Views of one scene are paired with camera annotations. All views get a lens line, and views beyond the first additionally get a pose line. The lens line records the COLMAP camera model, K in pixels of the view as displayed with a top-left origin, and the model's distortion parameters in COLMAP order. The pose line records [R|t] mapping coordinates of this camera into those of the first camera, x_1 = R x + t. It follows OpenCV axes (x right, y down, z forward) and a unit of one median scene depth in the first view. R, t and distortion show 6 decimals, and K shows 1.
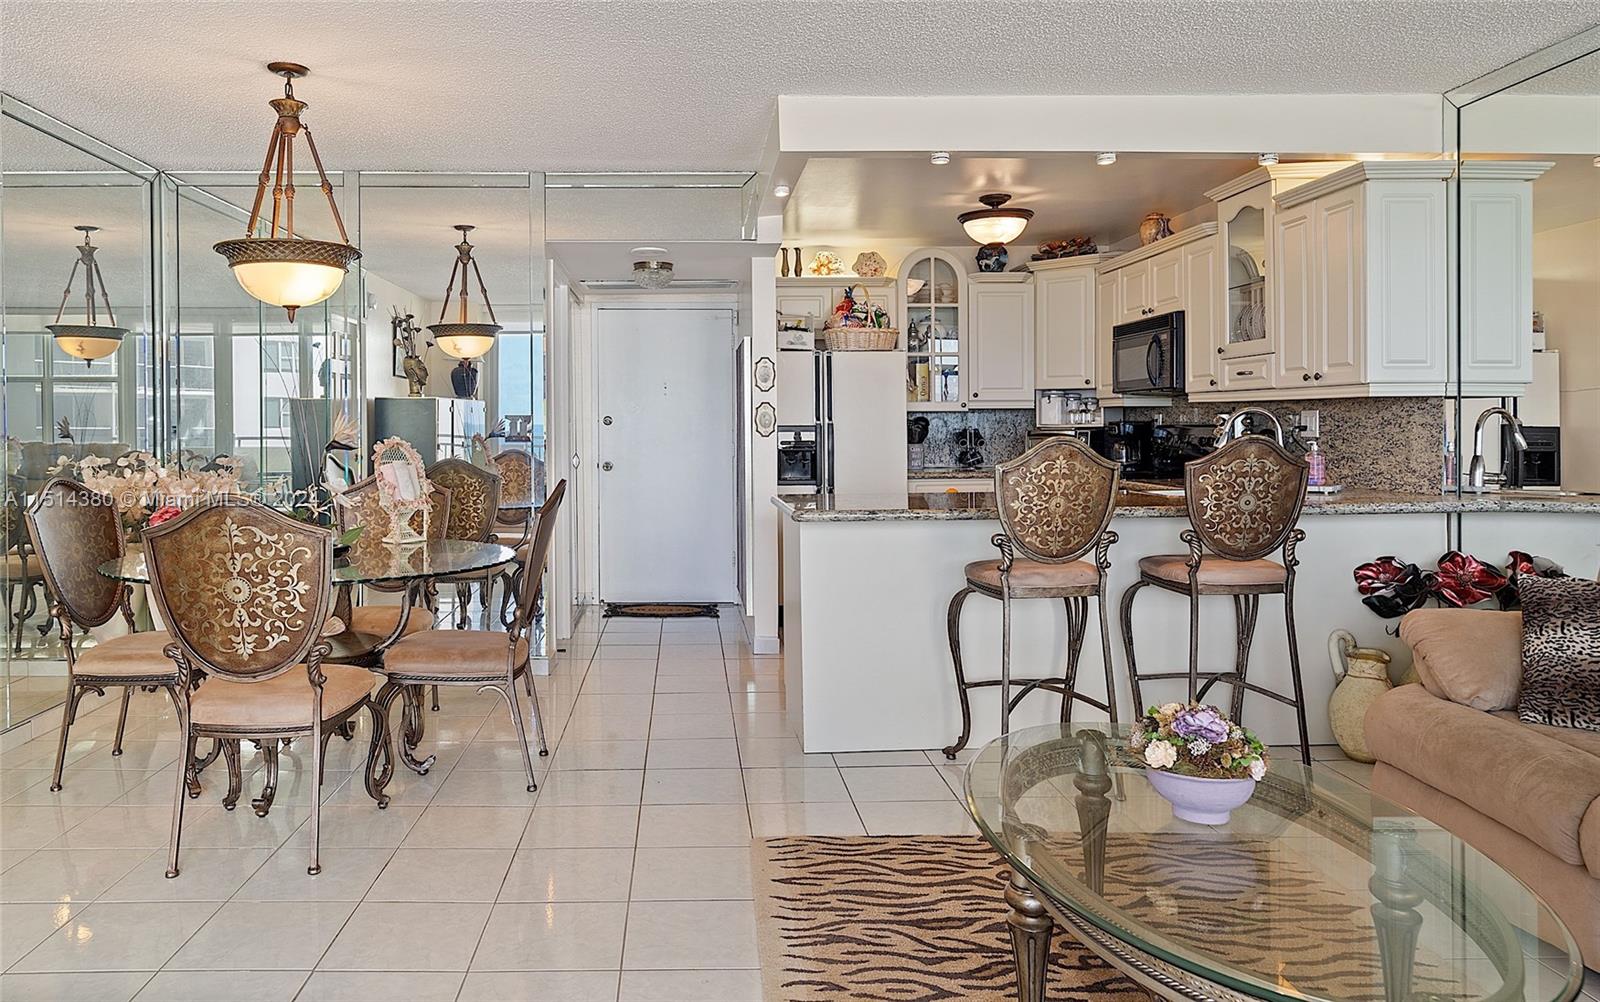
lens RADIAL K [[1032.6, 0, 687.5], [0, 1032.6, 413.3], [0, 0, 1]] dist [0.004667, -0.002238]
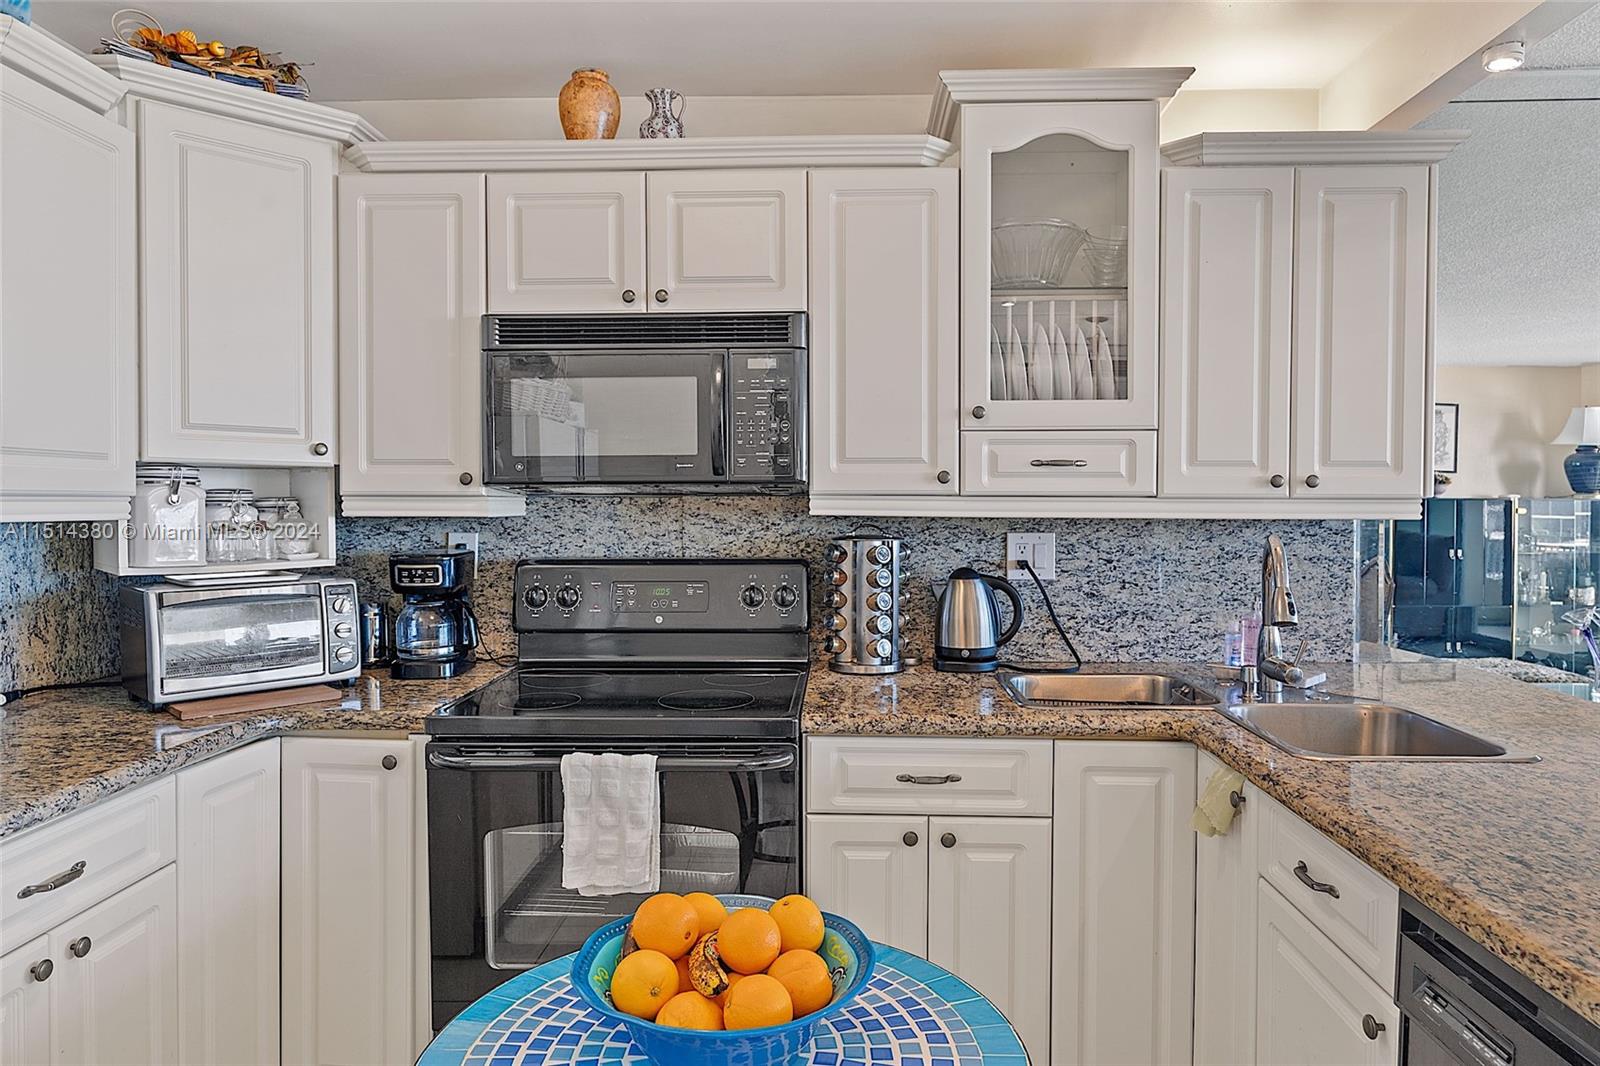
lens RADIAL K [[1012.9, 0, 802.0], [0, 1012.9, 525.8], [0, 0, 1]] dist [0.004453, -0.000609]
pose [[0.040822, -0.019960, 0.998967, 0.033783], [-0.011736, 0.999722, 0.020454, -0.014974], [-0.999097, -0.012559, 0.040577, 0.984870]]
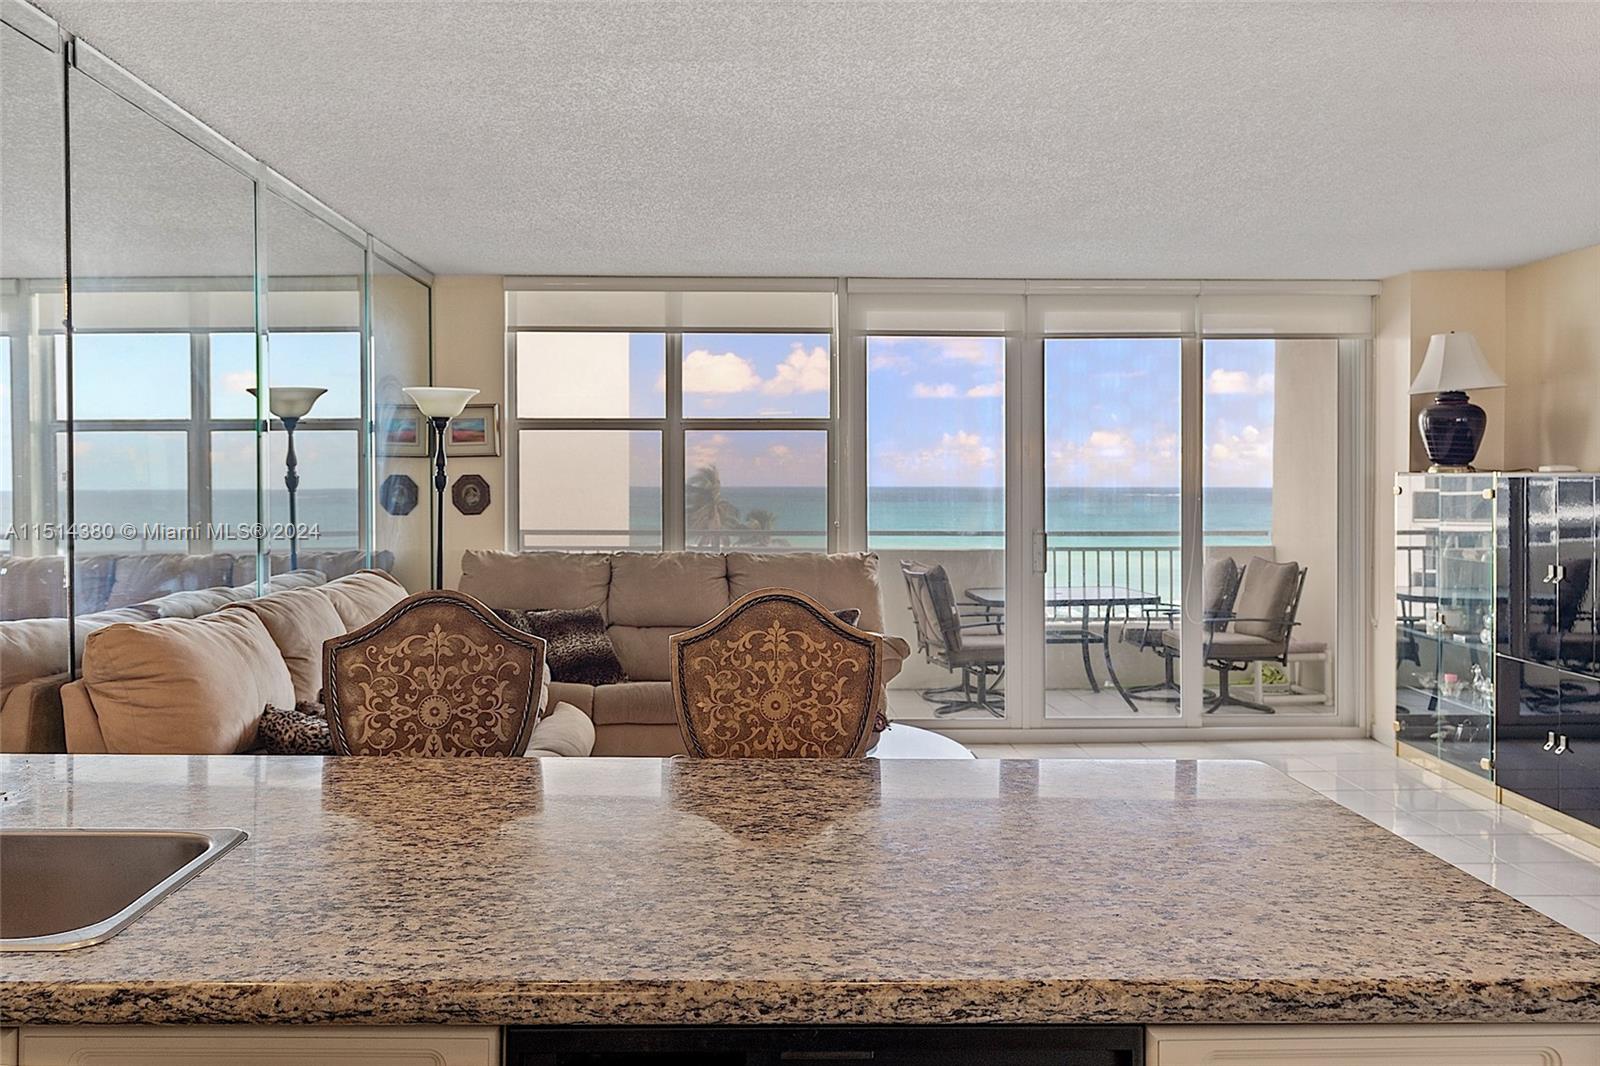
lens RADIAL K [[1206.3, 0, 786.3], [0, 1206.3, 498.4], [0, 0, 1]] dist [-0.000984, 0.003657]
pose [[-0.999592, 0.001614, -0.028503, 0.235008], [0.001567, 0.999997, 0.001672, -0.020105], [0.028505, 0.001627, -0.999592, 1.066205]]
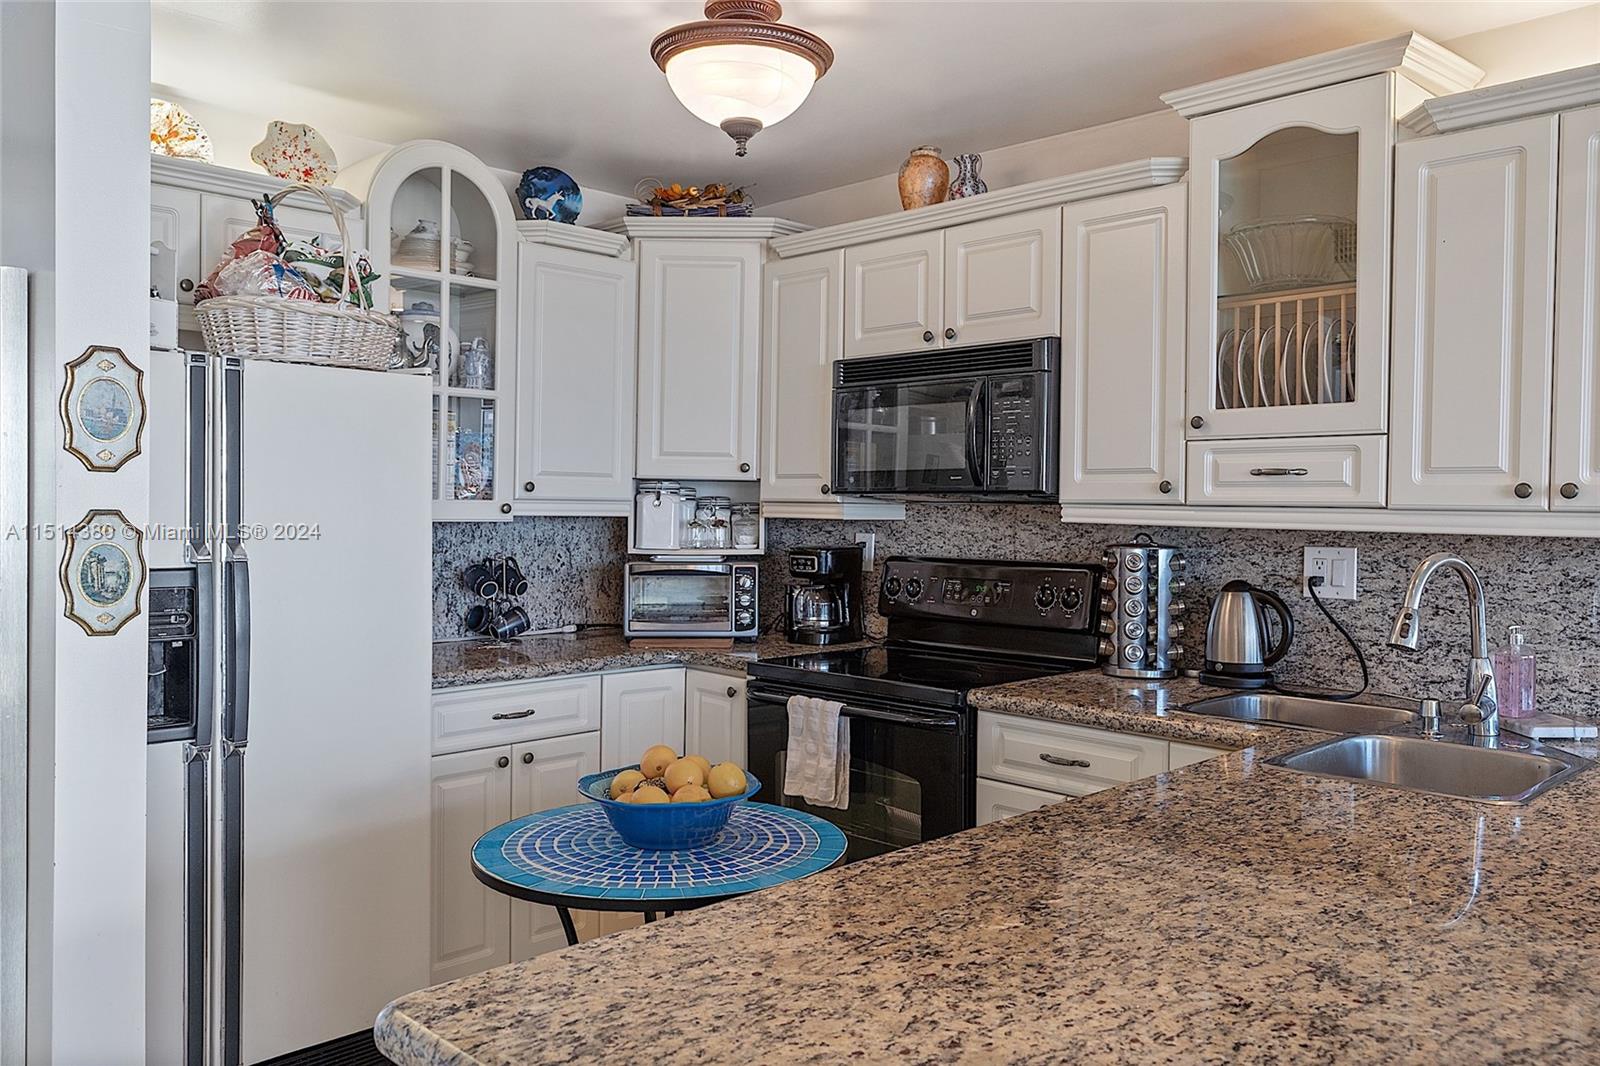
lens RADIAL K [[1244.0, 0, 797.4], [0, 1244.0, 522.6], [0, 0, 1]] dist [0.004712, 0.000368]
pose [[0.718378, 0.003988, 0.695641, -0.024758], [-0.022806, 0.999581, 0.017822, -0.018158], [-0.695279, -0.028668, 0.718168, 0.657182]]
